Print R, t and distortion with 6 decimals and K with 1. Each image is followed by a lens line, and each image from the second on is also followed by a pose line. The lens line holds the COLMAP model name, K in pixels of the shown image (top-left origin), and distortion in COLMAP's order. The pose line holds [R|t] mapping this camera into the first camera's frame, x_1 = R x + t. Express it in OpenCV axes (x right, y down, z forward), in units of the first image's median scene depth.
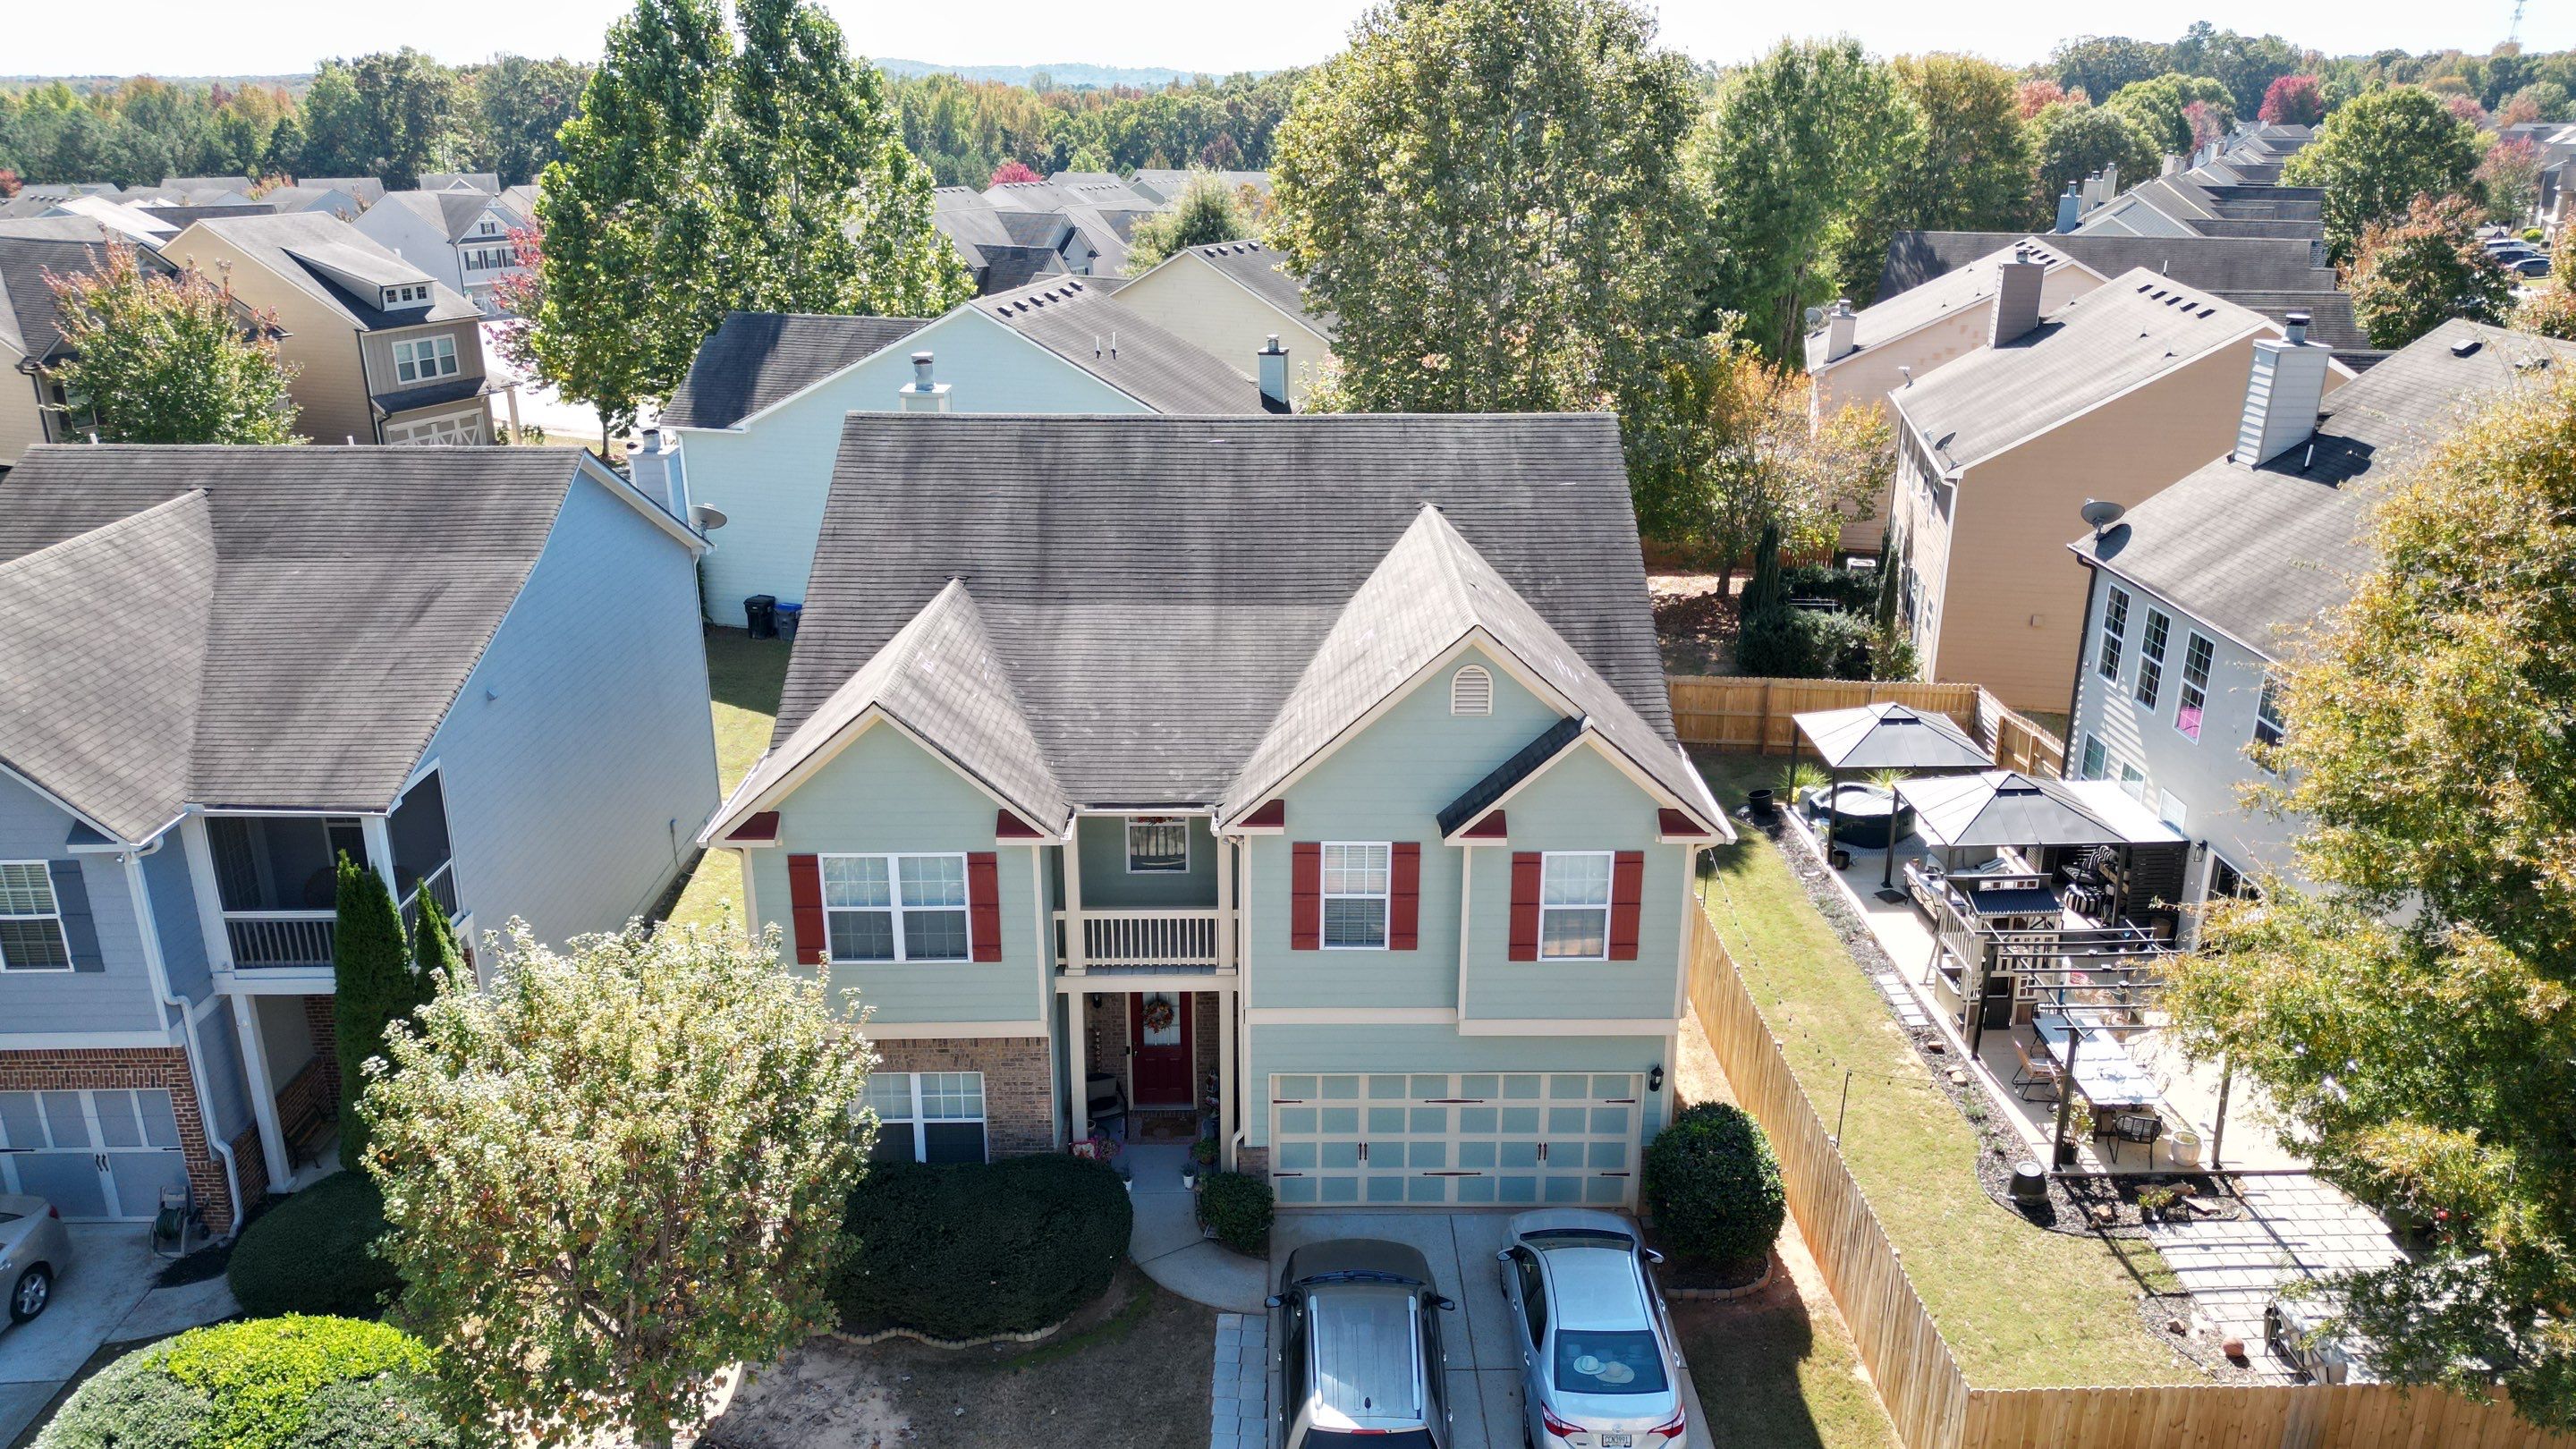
lens RADIAL K [[1811.2, 0, 1281.7], [0, 1811.2, 723.5], [0, 0, 1]] dist [0.041327, -0.034058]
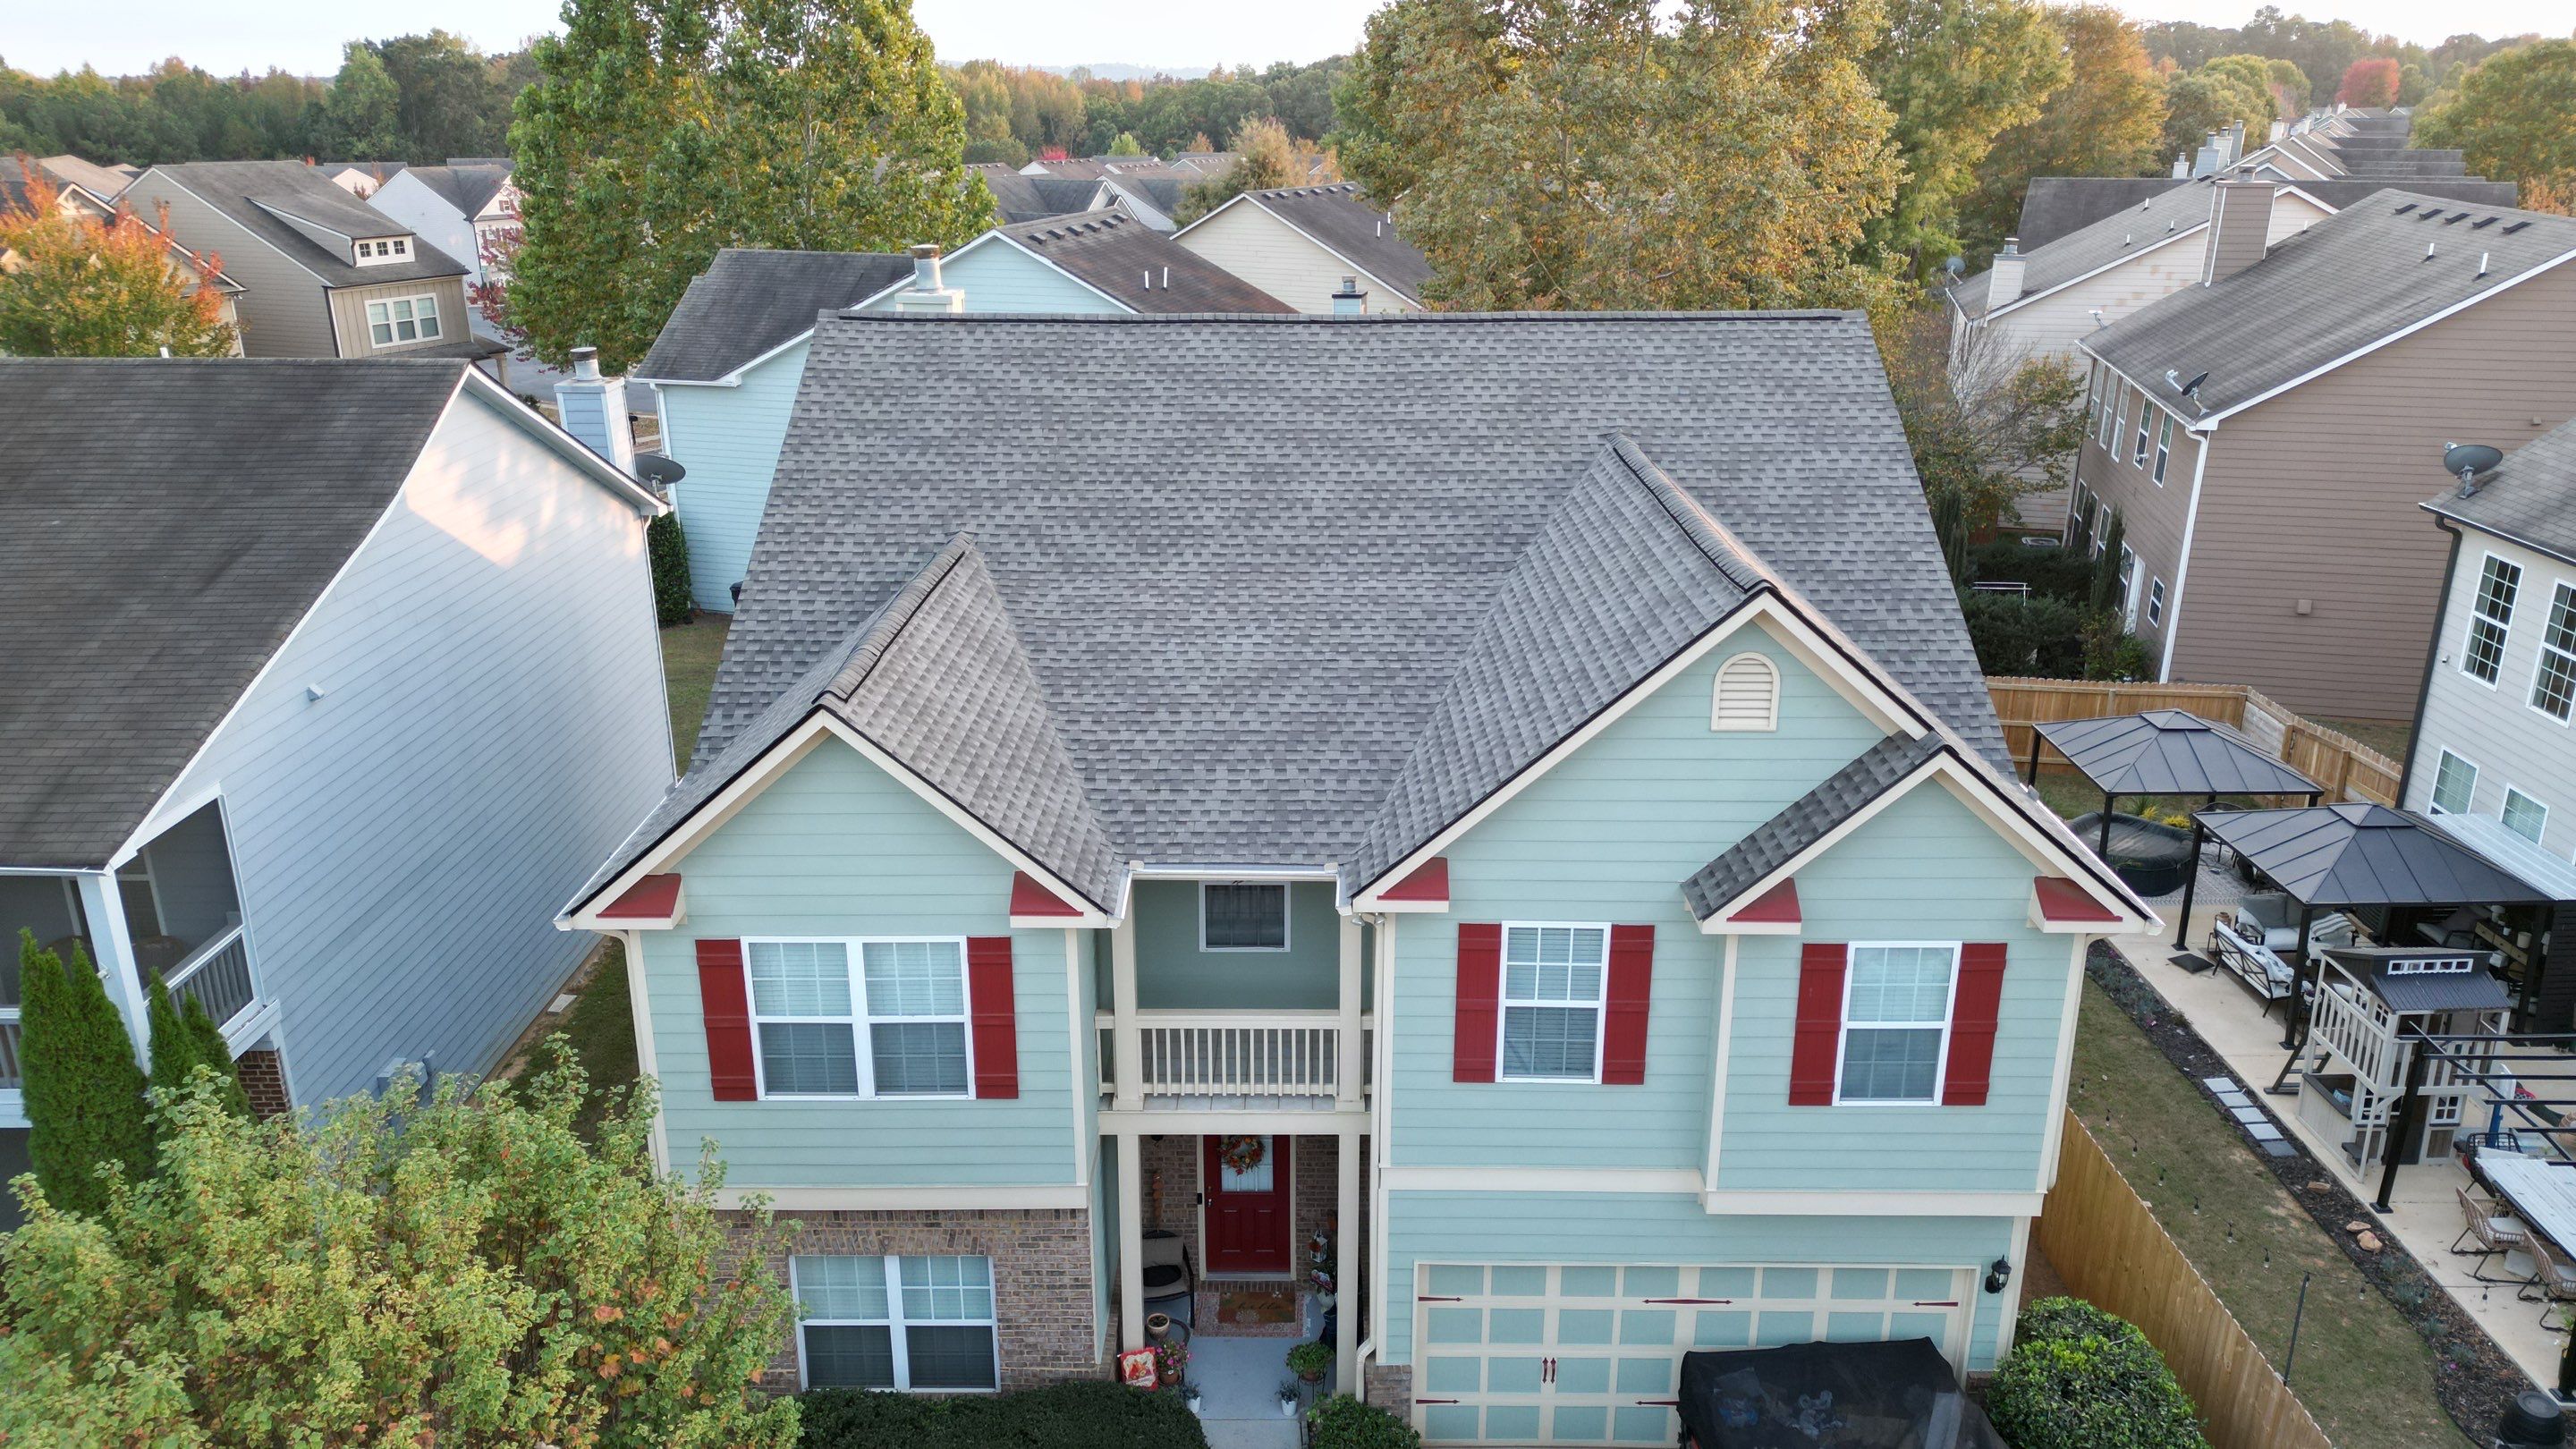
lens RADIAL K [[1811.2, 0, 1281.9], [0, 1811.2, 728.5], [0, 0, 1]] dist [0.041327, -0.034058]
pose [[0.999802, 0.004673, -0.019348, -0.042992], [-0.004590, 0.999980, 0.004295, -0.006879], [0.019367, -0.004205, 0.999804, 0.316330]]
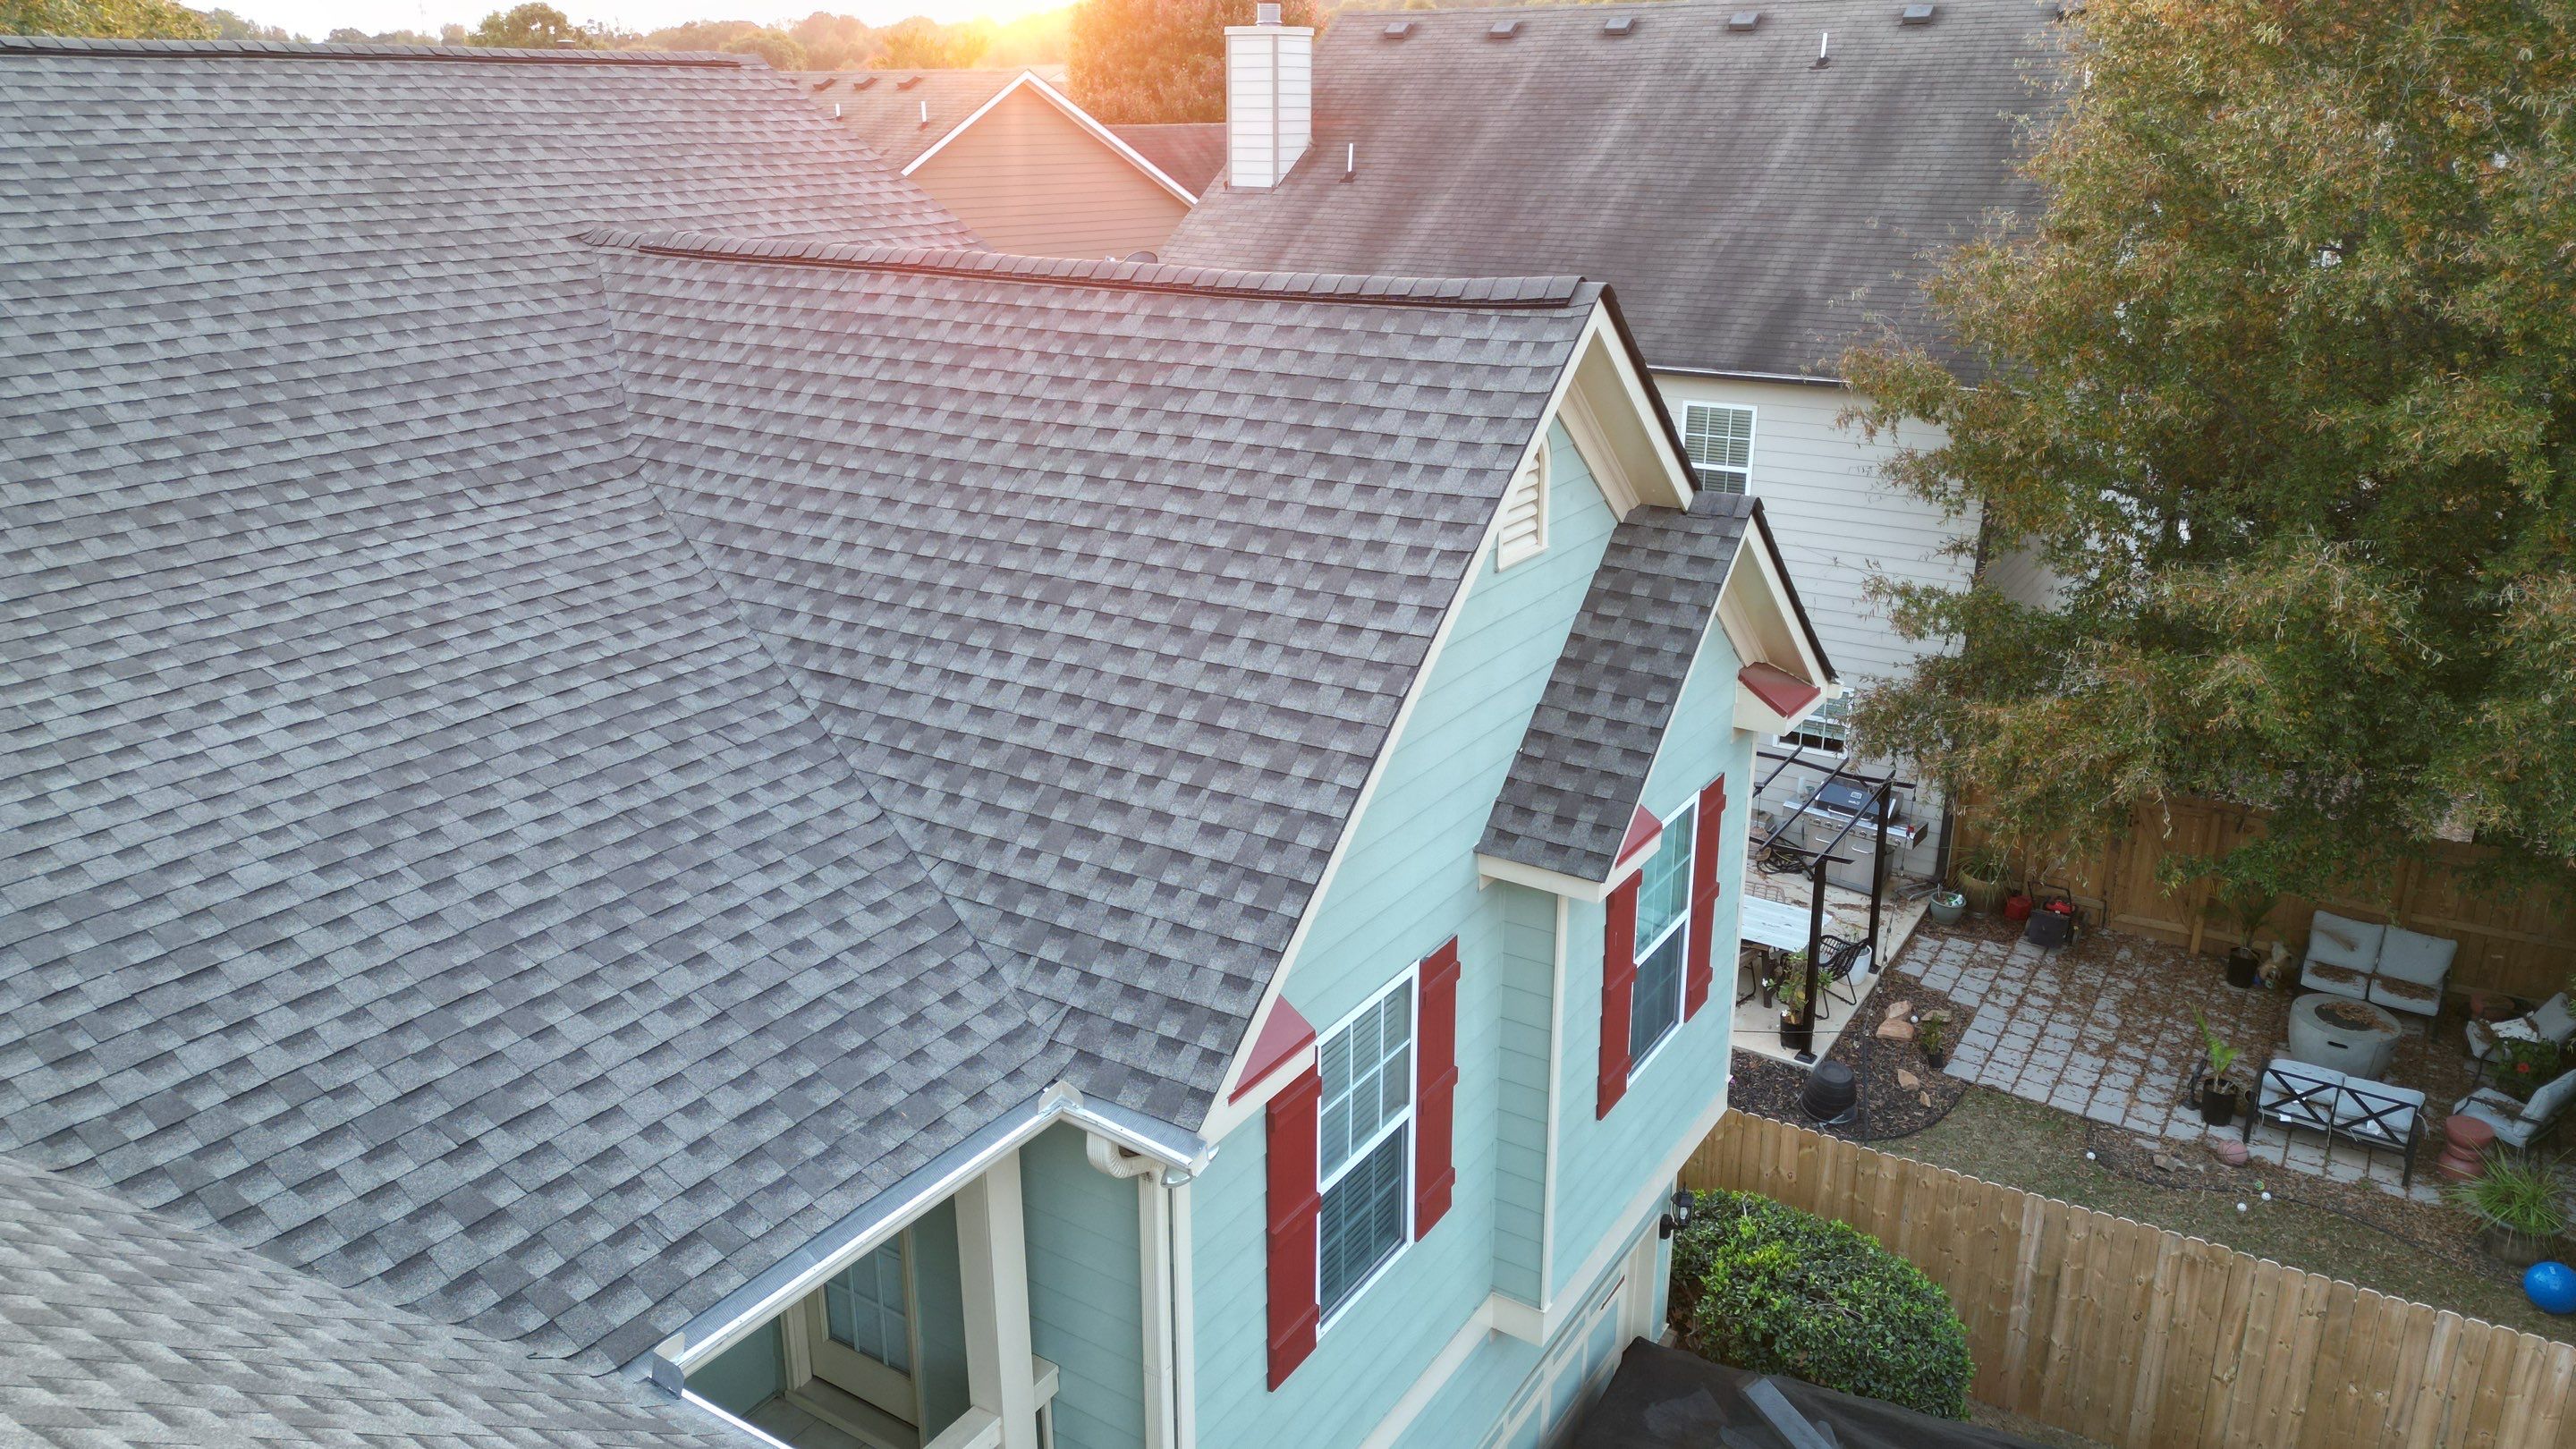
lens RADIAL K [[1811.2, 0, 1296.5], [0, 1811.2, 715.3], [0, 0, 1]] dist [0.041327, -0.034058]
pose [[0.536059, -0.270127, 0.799795, -0.212376], [0.276400, 0.951362, 0.136062, -0.034881], [-0.797649, 0.148126, 0.584649, 0.743765]]
